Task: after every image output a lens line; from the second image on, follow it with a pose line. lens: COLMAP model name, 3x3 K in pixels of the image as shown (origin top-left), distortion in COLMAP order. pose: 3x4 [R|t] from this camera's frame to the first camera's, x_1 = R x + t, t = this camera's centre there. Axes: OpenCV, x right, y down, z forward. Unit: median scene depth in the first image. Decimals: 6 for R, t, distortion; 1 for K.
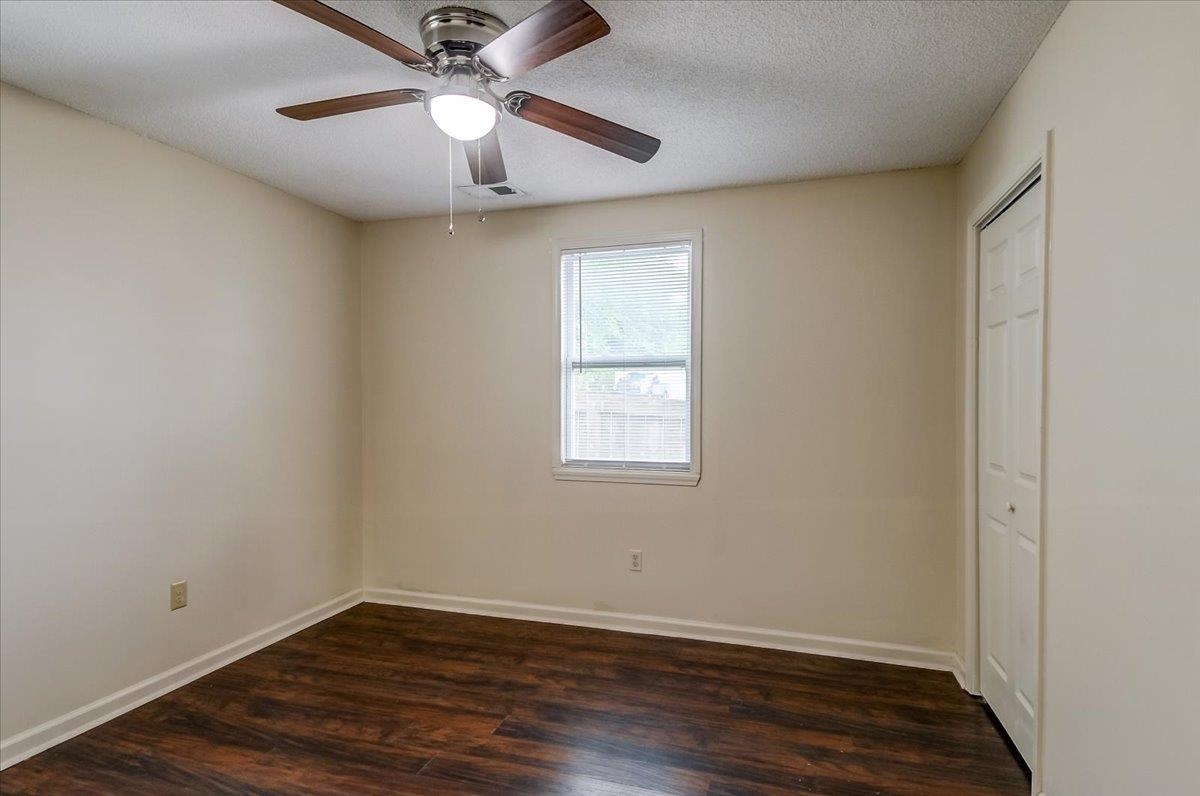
lens RADIAL K [[638.0, 0, 611.2], [0, 638.0, 405.8], [0, 0, 1]] dist [0.072855, -0.054205]
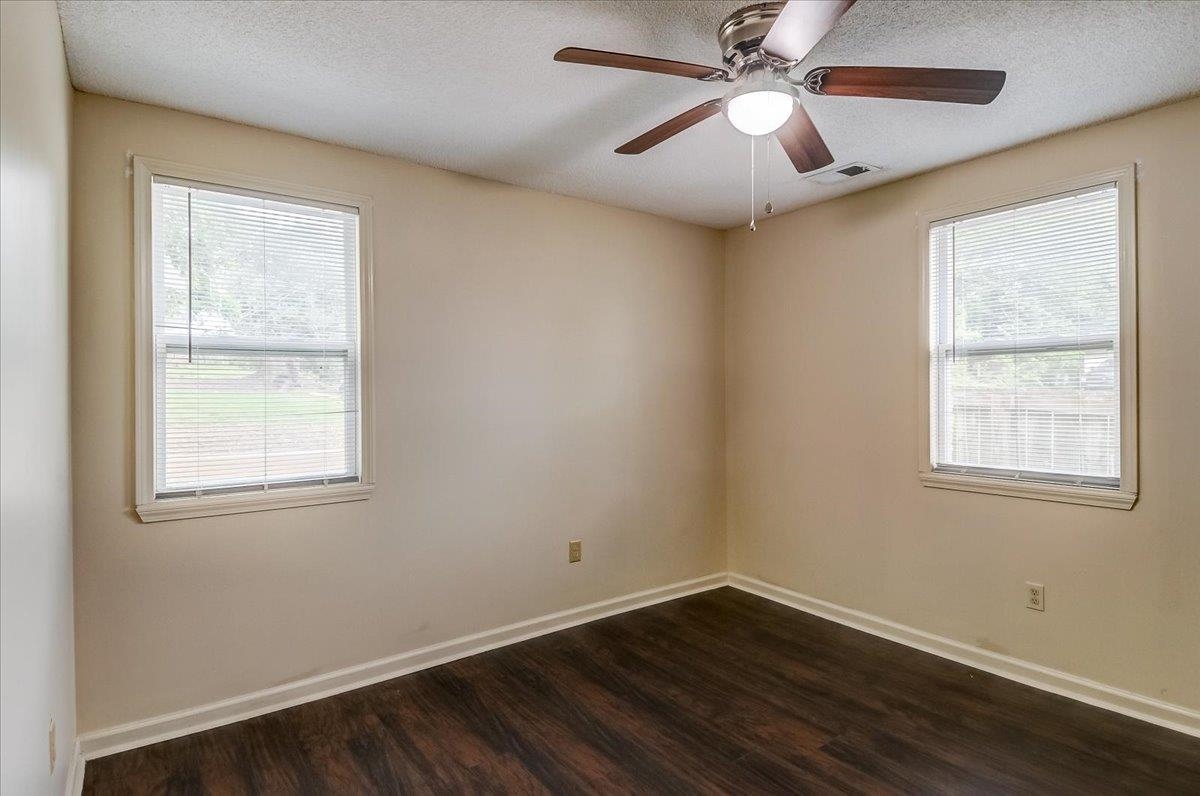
lens RADIAL K [[633.1, 0, 599.8], [0, 633.1, 393.1], [0, 0, 1]] dist [0.073865, -0.059516]
pose [[0.802772, -0.006909, -0.596246, 0.116622], [-0.000291, 0.999928, -0.011978, -0.001044], [0.596286, 0.009790, 0.802712, 0.045008]]
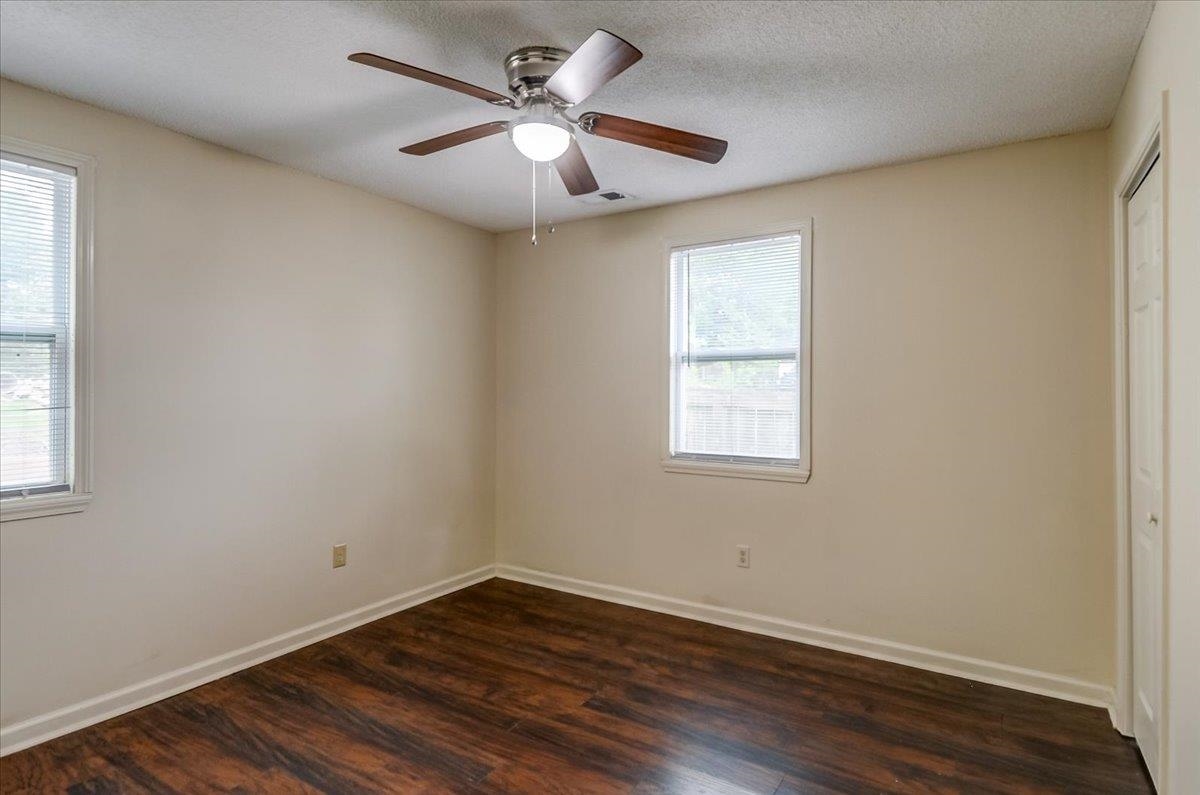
lens RADIAL K [[644.6, 0, 601.4], [0, 644.6, 387.8], [0, 0, 1]] dist [0.076653, -0.054516]
pose [[0.965403, 0.000700, -0.260762, 0.120805], [-0.005585, 0.999823, -0.017993, 0.001060], [0.260703, 0.018827, 0.965236, -0.039469]]
